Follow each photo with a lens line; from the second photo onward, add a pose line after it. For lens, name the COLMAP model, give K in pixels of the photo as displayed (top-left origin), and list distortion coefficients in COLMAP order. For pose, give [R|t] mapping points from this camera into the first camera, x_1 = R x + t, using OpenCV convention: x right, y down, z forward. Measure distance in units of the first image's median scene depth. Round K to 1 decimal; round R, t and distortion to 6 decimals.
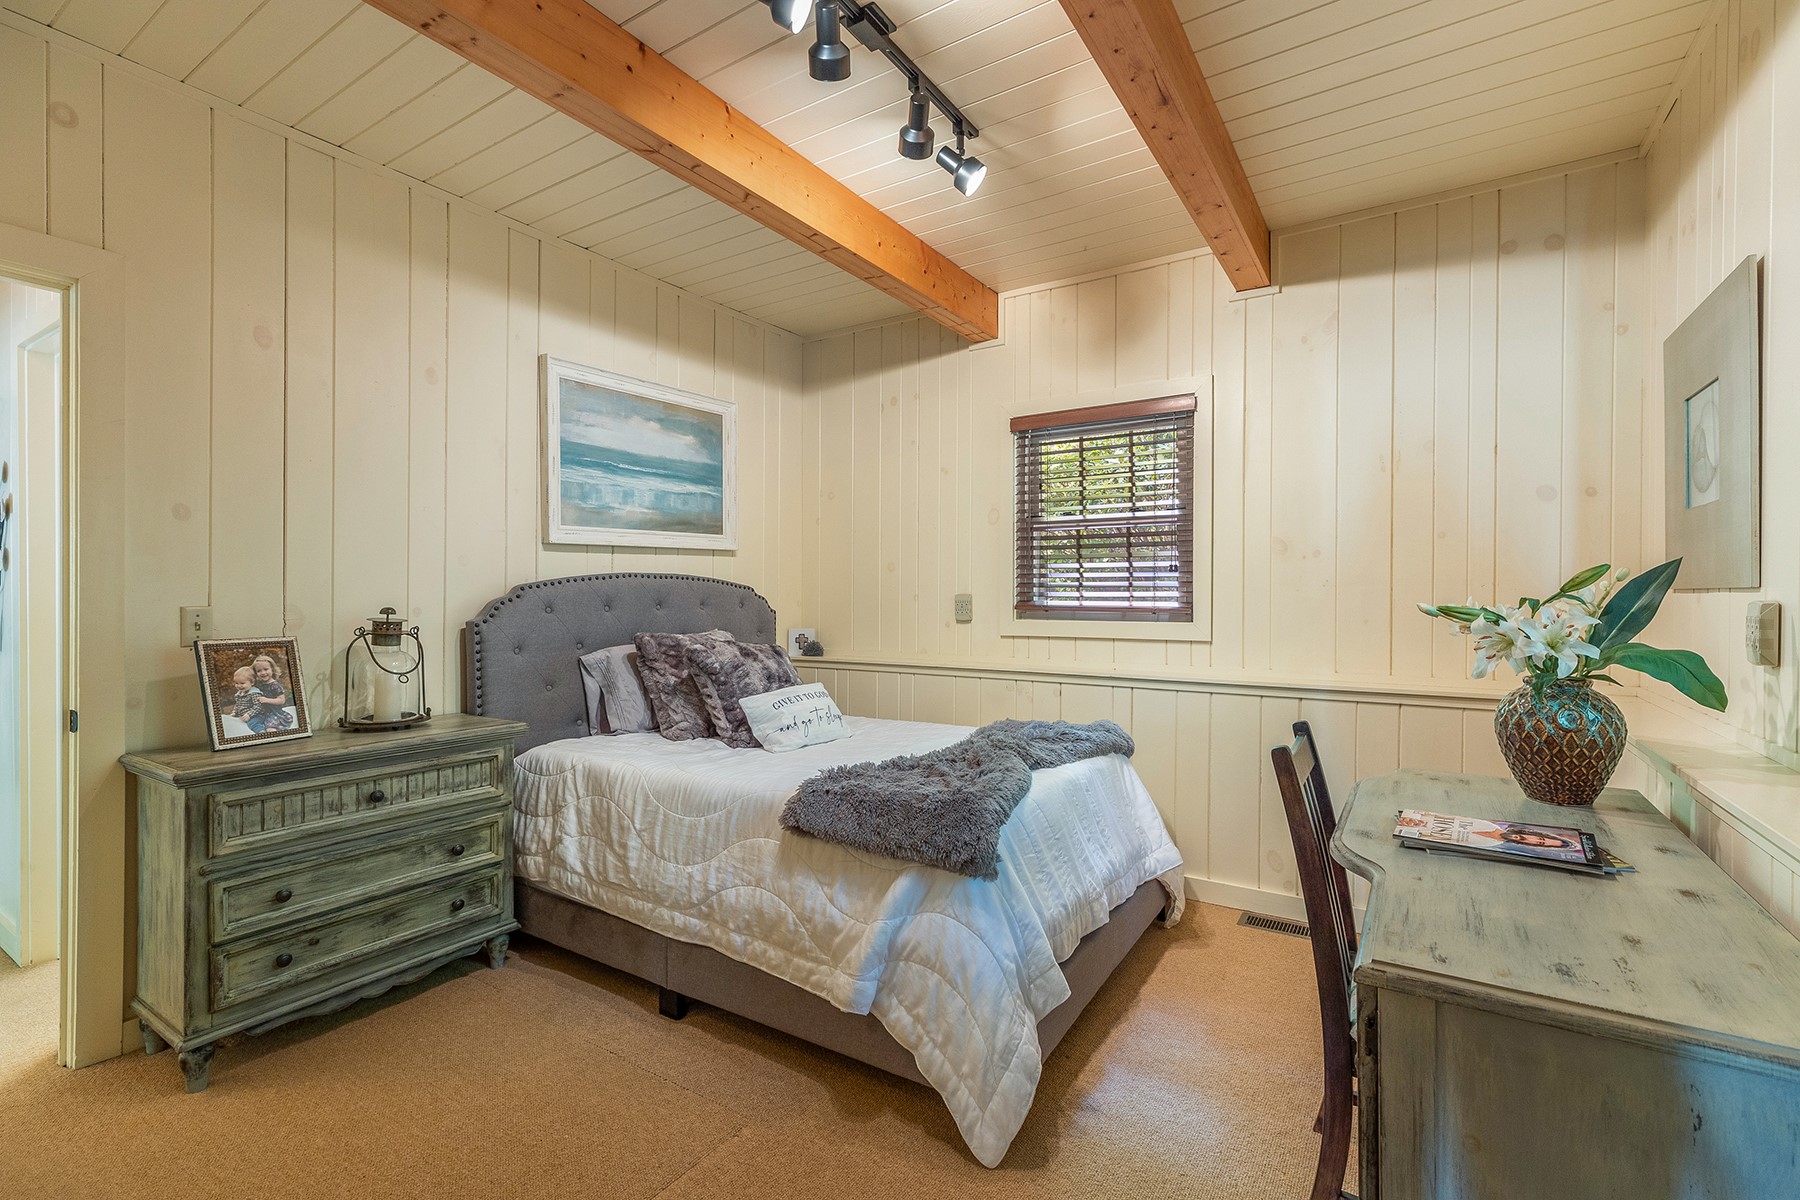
lens RADIAL K [[827.8, 0, 896.0], [0, 827.8, 598.8], [0, 0, 1]] dist [0.006202, -0.000607]
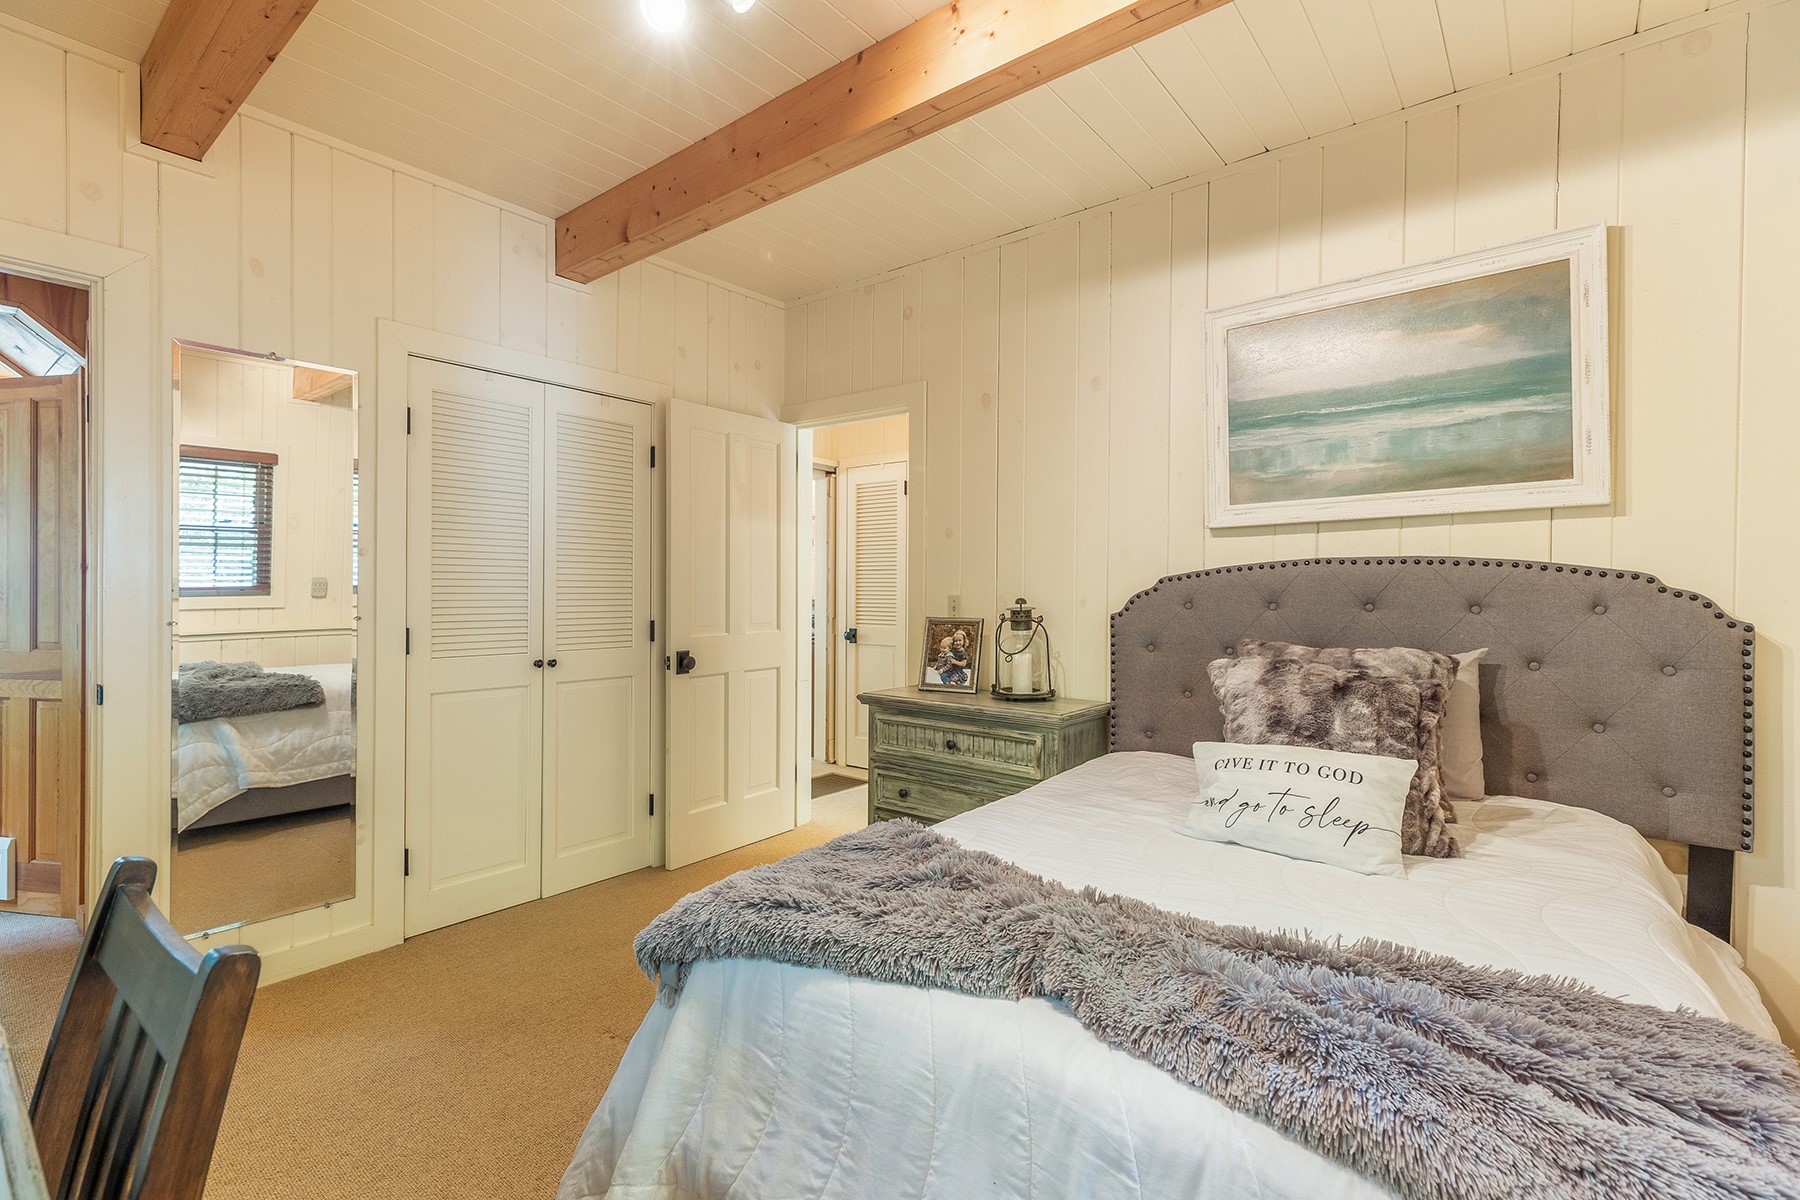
lens RADIAL K [[827.8, 0, 899.2], [0, 827.8, 590.0], [0, 0, 1]] dist [0.006202, -0.000607]
pose [[-0.121108, -0.002014, -0.992637, 0.512922], [-0.011356, 0.999935, -0.000643, 0.001178], [0.992574, 0.011194, -0.121123, 0.846572]]
